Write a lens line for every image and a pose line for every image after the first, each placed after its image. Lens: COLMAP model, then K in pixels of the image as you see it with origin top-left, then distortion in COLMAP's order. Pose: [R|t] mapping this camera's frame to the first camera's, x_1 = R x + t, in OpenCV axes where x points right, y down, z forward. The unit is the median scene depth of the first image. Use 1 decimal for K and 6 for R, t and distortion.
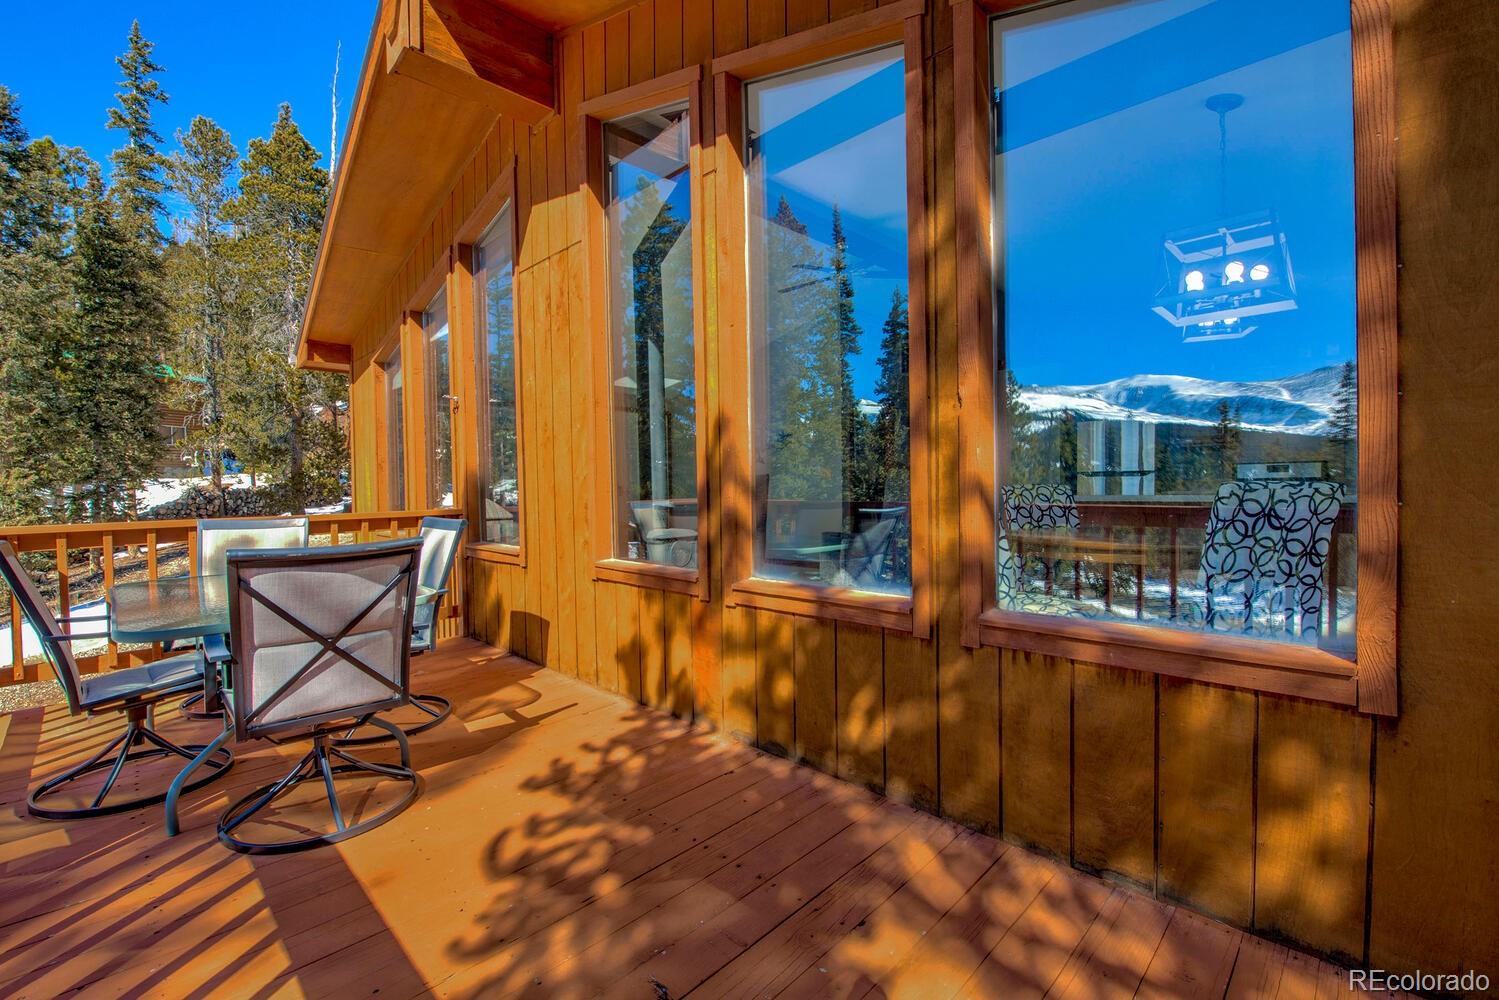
lens RADIAL K [[643.4, 0, 754.7], [0, 643.4, 499.1], [0, 0, 1]] dist [-0.011989, -0.000225]
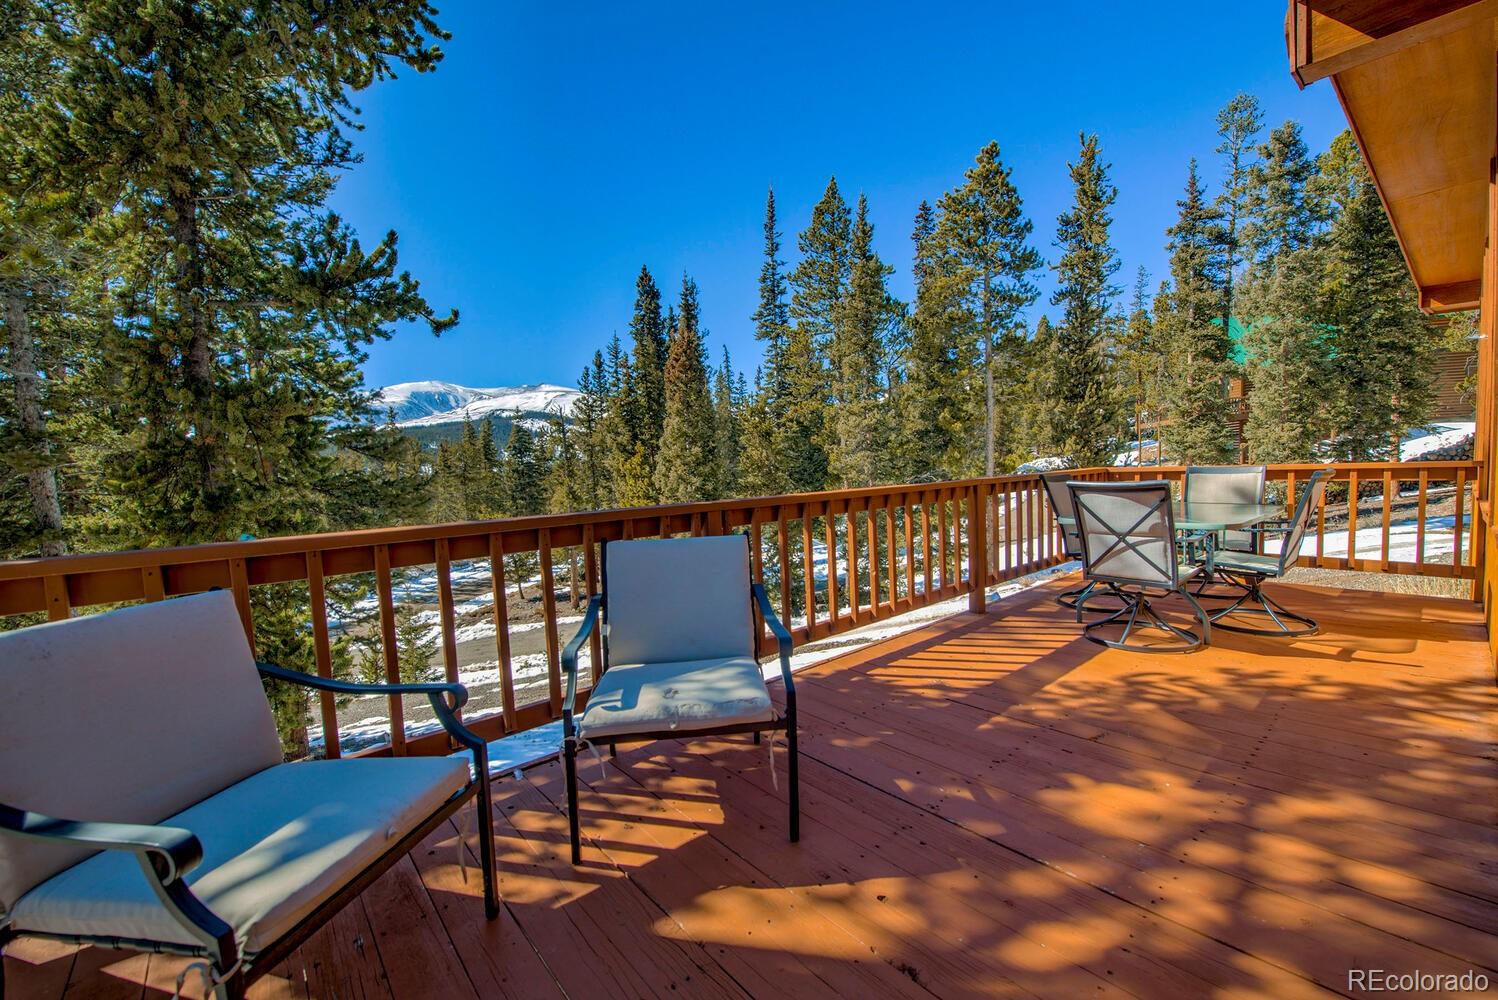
lens RADIAL K [[604.1, 0, 747.6], [0, 604.1, 503.4], [0, 0, 1]] dist [-0.019487, -0.000841]
pose [[-0.090198, 0.084801, -0.992307, 0.880301], [0.013840, 0.996379, 0.083891, -0.014218], [0.995828, -0.006167, -0.091045, 0.120938]]
